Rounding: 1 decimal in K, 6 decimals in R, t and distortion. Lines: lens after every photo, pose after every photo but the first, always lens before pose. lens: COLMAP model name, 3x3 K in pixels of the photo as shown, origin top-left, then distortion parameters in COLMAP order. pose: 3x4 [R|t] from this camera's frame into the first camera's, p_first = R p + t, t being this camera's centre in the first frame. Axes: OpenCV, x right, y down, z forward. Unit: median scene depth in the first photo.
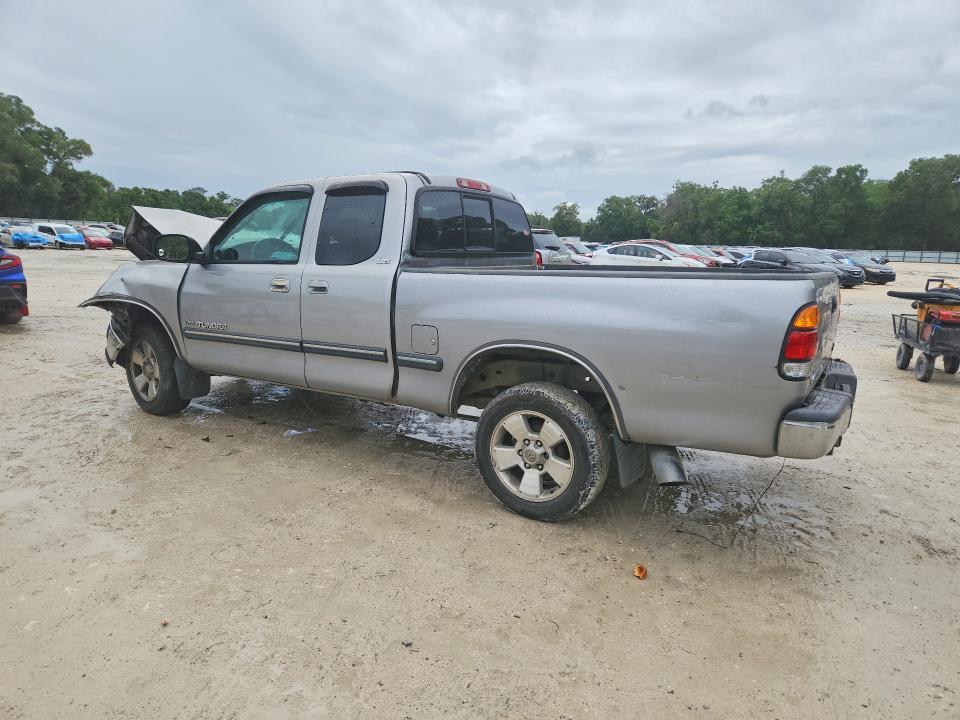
lens RADIAL K [[696.5, 0, 480.1], [0, 696.5, 341.6], [0, 0, 1]] dist [0.006847, -0.001617]
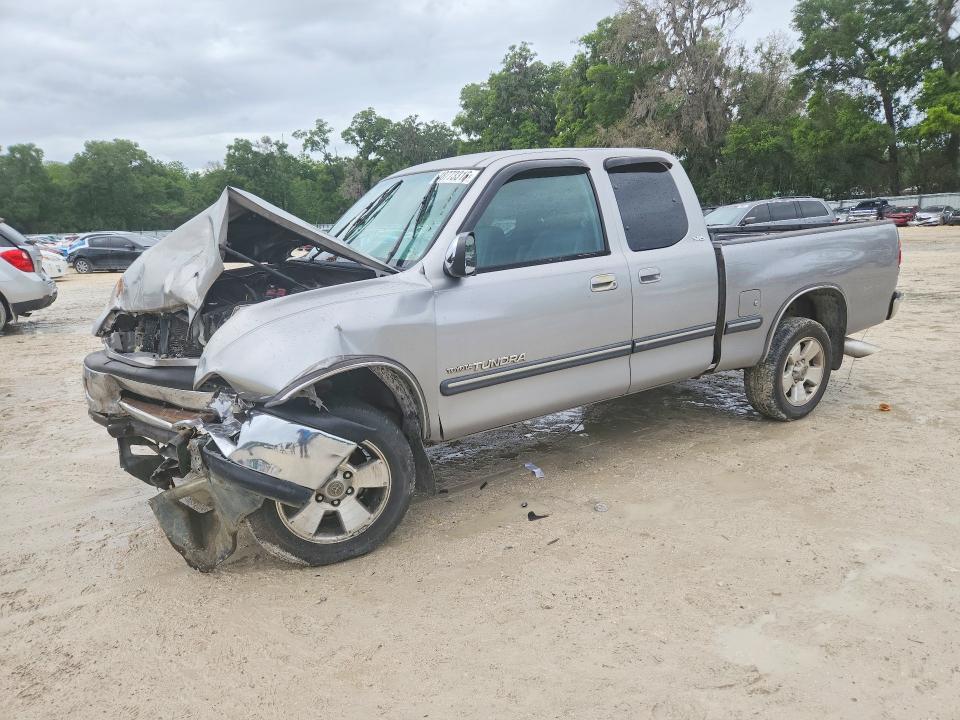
lens RADIAL K [[696.5, 0, 480.1], [0, 696.5, 341.6], [0, 0, 1]] dist [0.006847, -0.001617]
pose [[0.377865, -0.197476, 0.904556, -0.141511], [0.175773, 0.974522, 0.139324, -0.019693], [-0.909022, 0.106351, 0.402949, 0.104813]]
